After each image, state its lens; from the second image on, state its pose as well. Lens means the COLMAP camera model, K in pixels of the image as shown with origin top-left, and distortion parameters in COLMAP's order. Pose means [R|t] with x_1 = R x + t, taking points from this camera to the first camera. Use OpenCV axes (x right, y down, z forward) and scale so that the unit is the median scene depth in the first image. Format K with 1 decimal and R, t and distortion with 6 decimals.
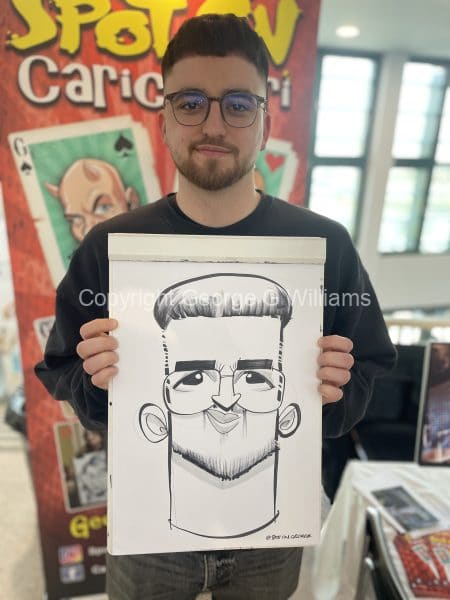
lens RADIAL K [[459.6, 0, 237.4], [0, 459.6, 298.2], [0, 0, 1]] dist [0.065390, -0.085008]
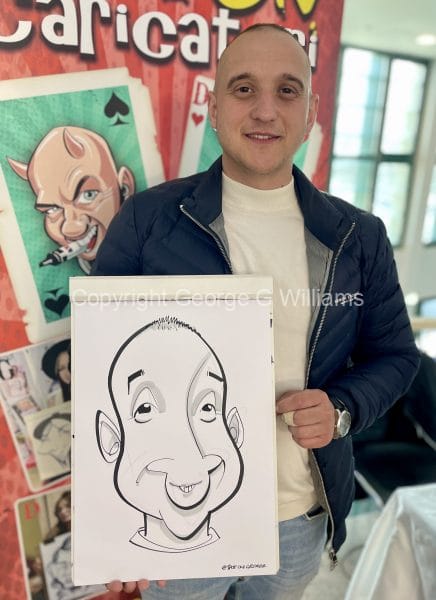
lens RADIAL K [[514.9, 0, 219.3], [0, 514.9, 296.7], [0, 0, 1]] dist [0.059073, -0.068113]
pose [[0.976648, -0.049327, 0.209107, -0.274632], [0.053259, 0.998493, -0.013214, -0.014844], [-0.208140, 0.024043, 0.977804, 0.173408]]
